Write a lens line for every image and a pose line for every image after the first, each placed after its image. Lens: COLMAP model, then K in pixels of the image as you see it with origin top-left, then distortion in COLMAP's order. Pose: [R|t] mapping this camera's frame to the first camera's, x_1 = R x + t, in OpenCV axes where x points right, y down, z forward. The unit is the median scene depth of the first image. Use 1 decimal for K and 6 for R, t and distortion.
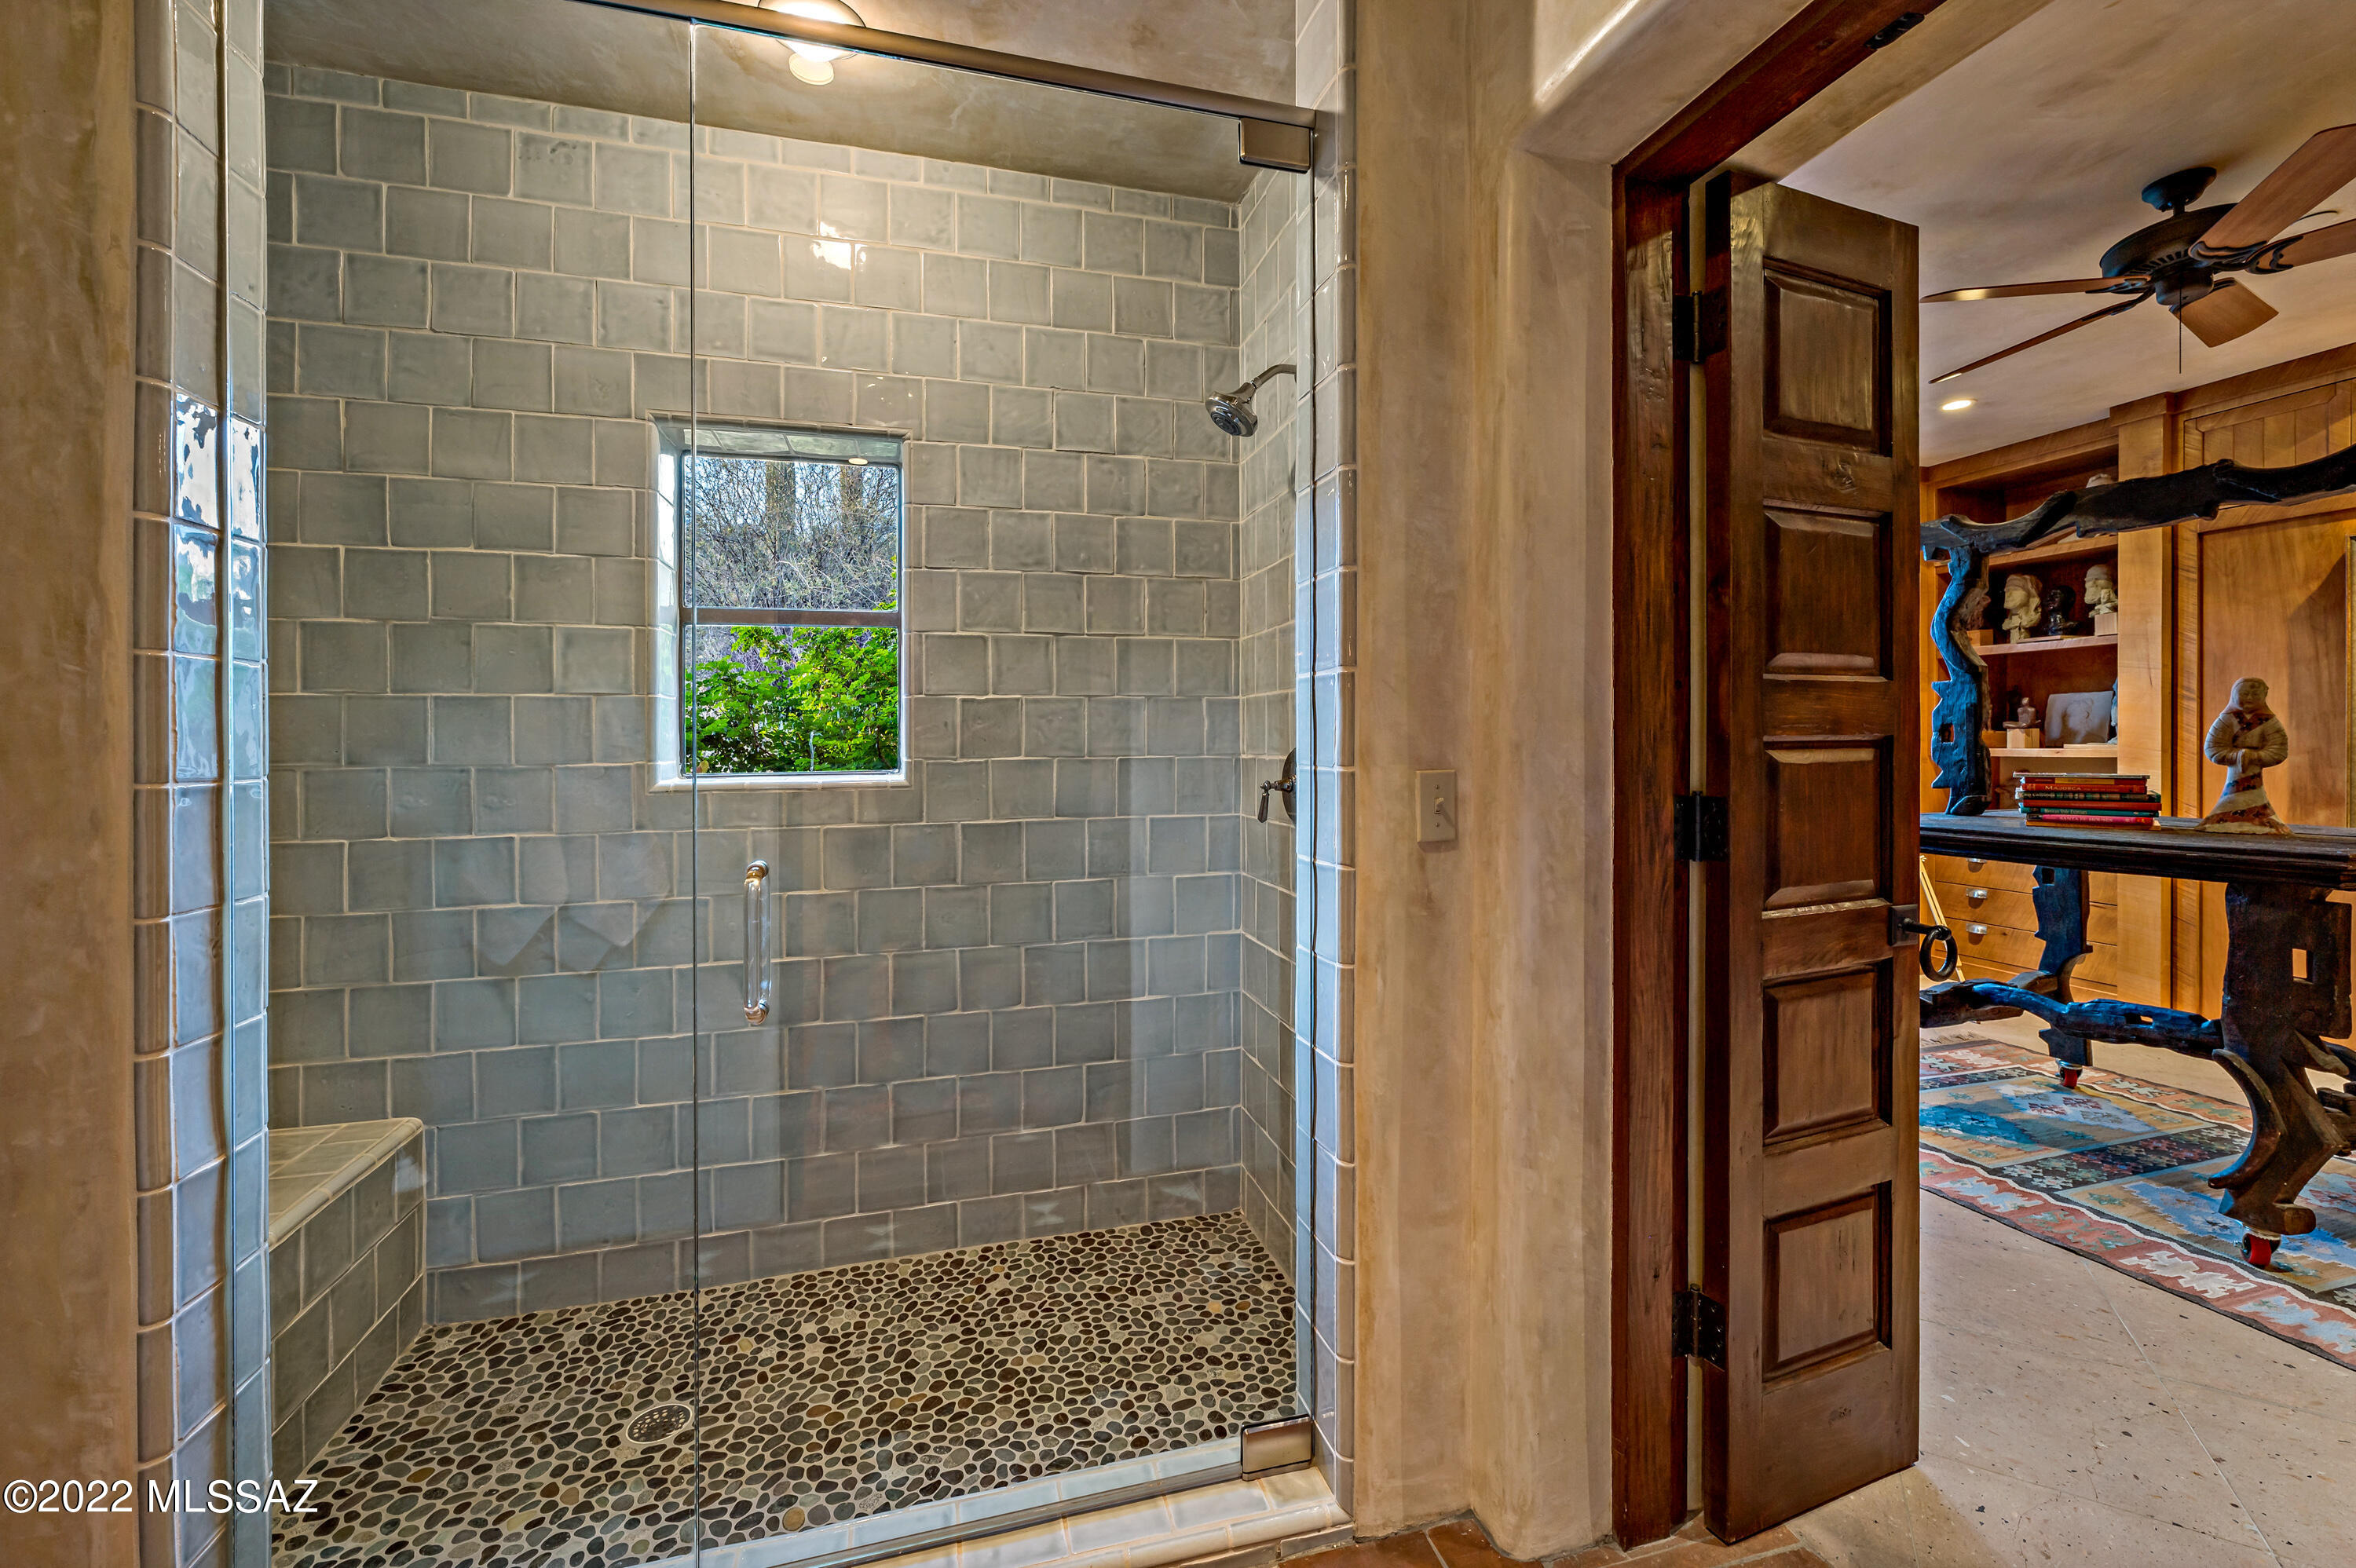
lens RADIAL K [[954.1, 0, 1175.8], [0, 954.1, 768.3], [0, 0, 1]] dist [0.000565, 0.000031]
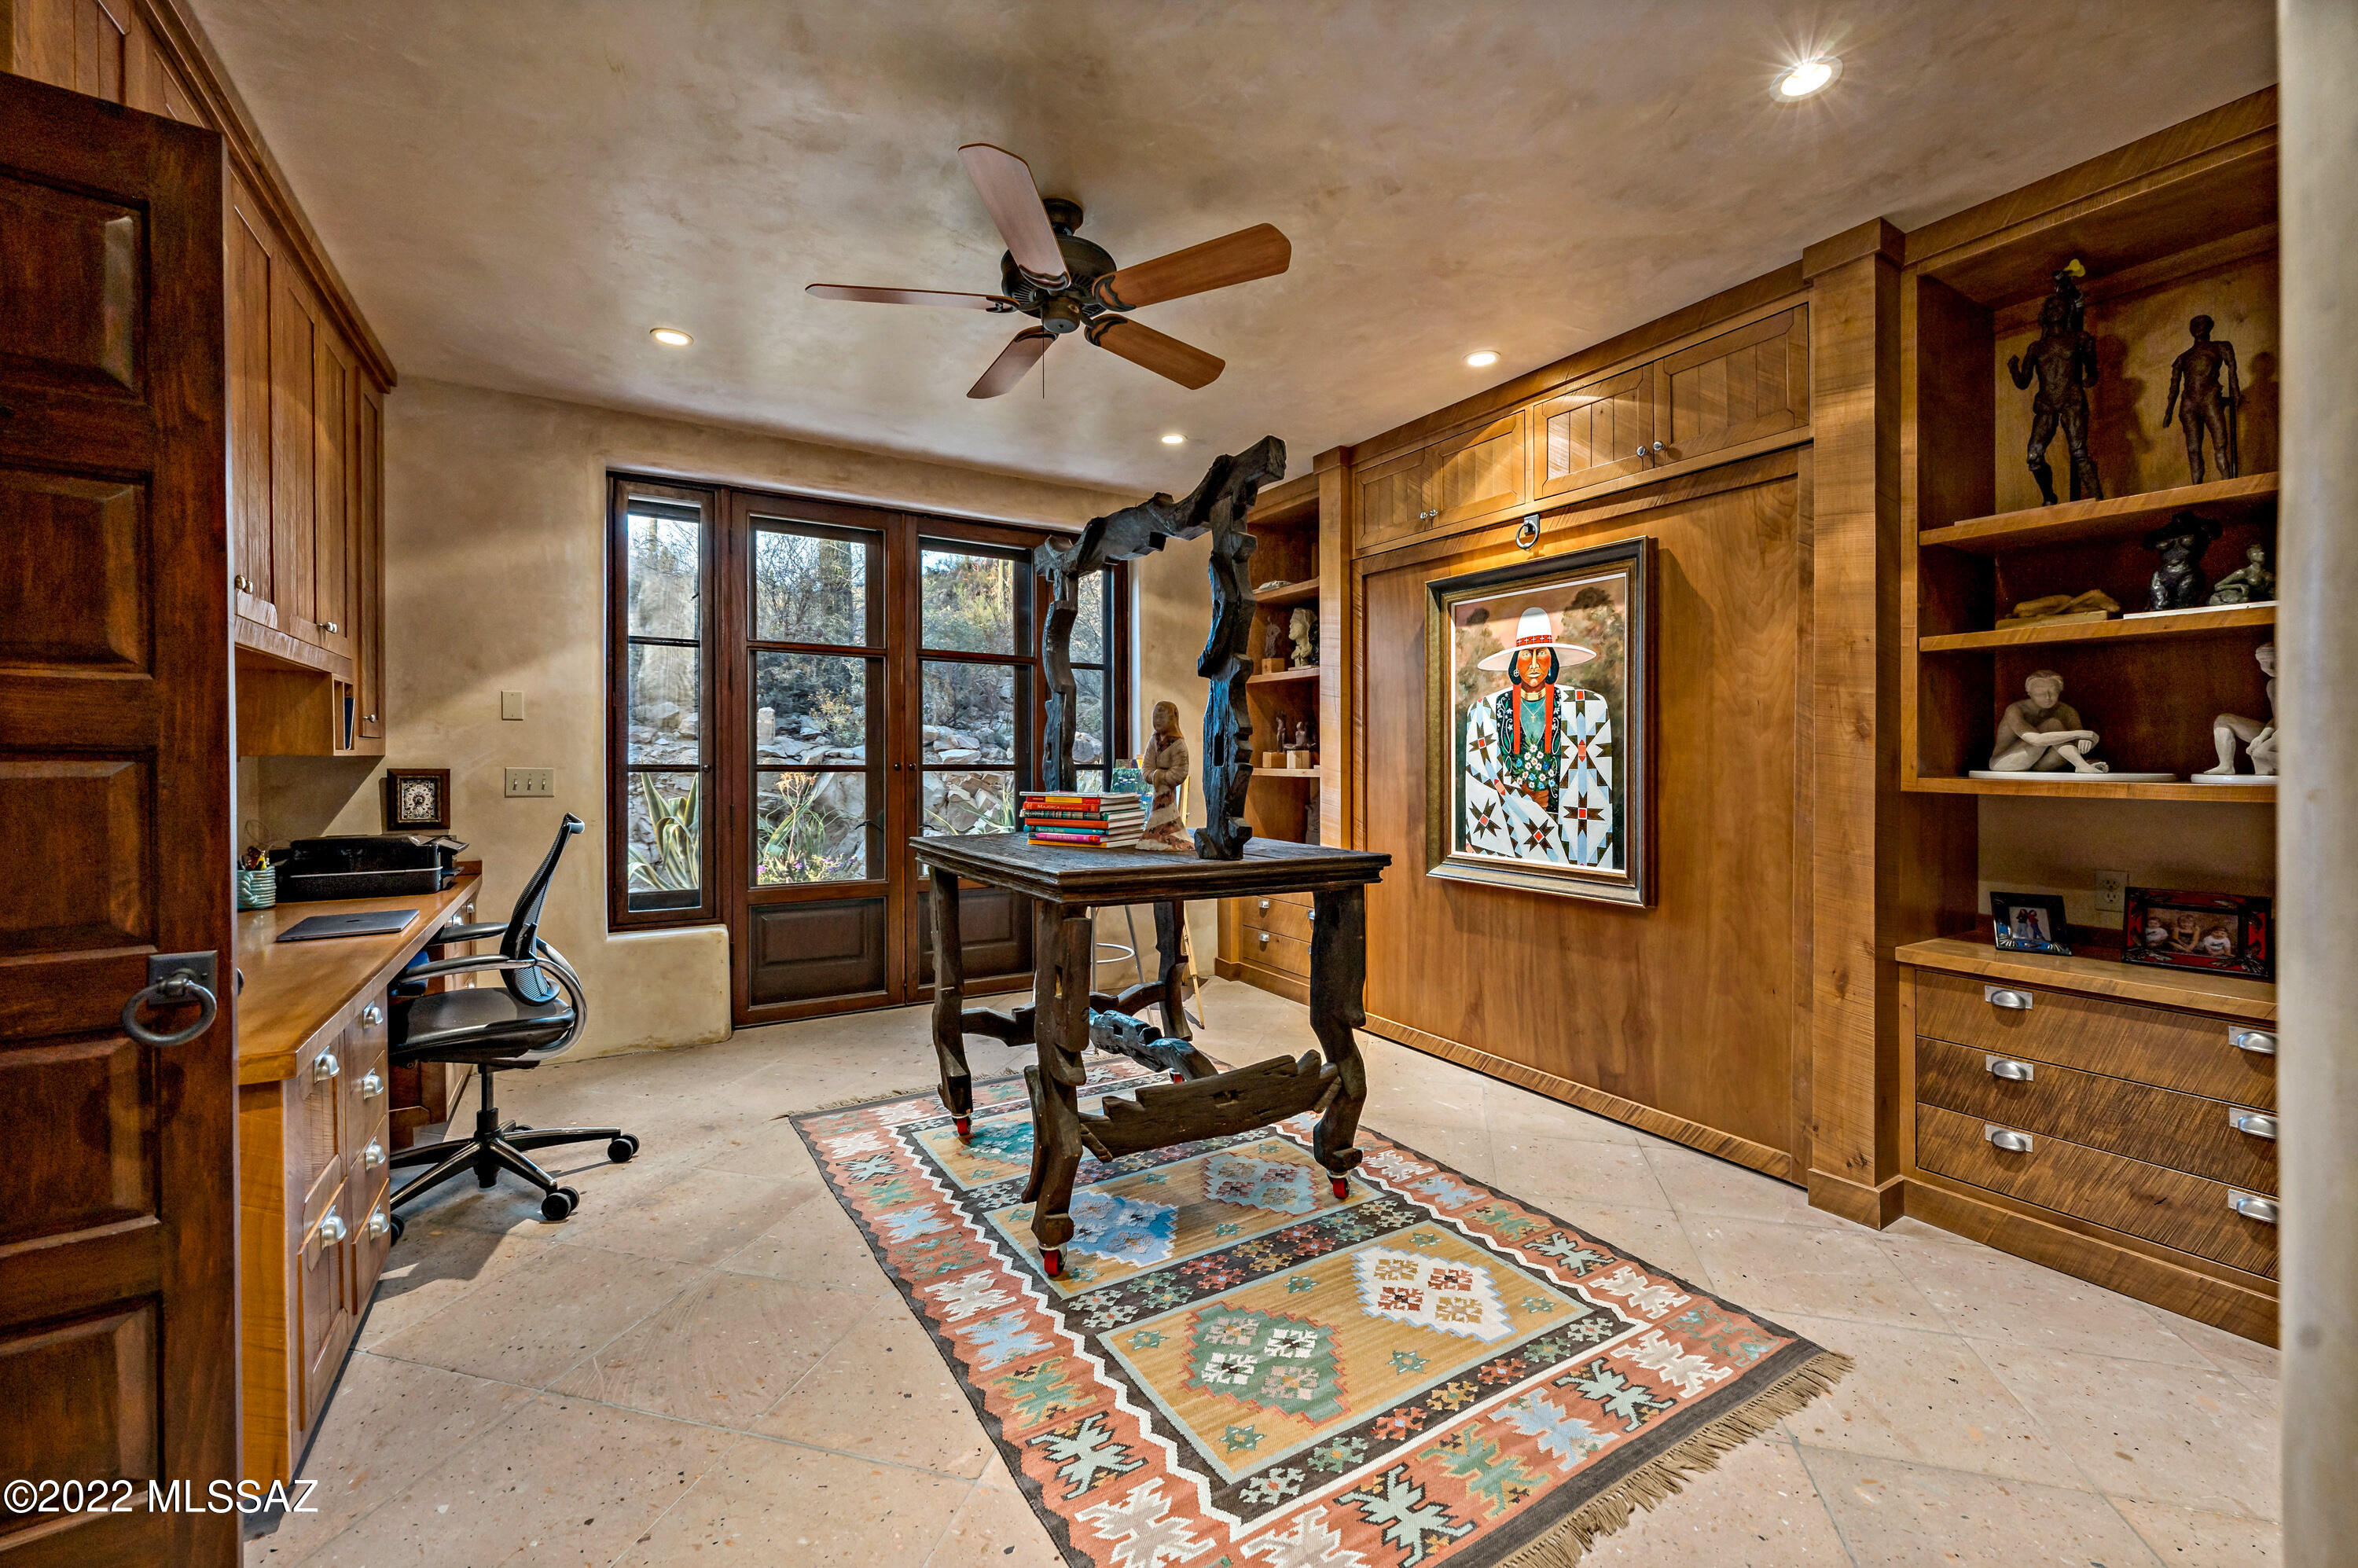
lens RADIAL K [[955.0, 0, 1184.7], [0, 955.0, 778.6], [0, 0, 1]] dist [0.000565, 0.000031]
pose [[0.964252, 0.001818, 0.264981, 0.871121], [0.000328, 0.999968, -0.008054, -0.000816], [-0.264987, 0.007853, 0.964220, -0.021256]]
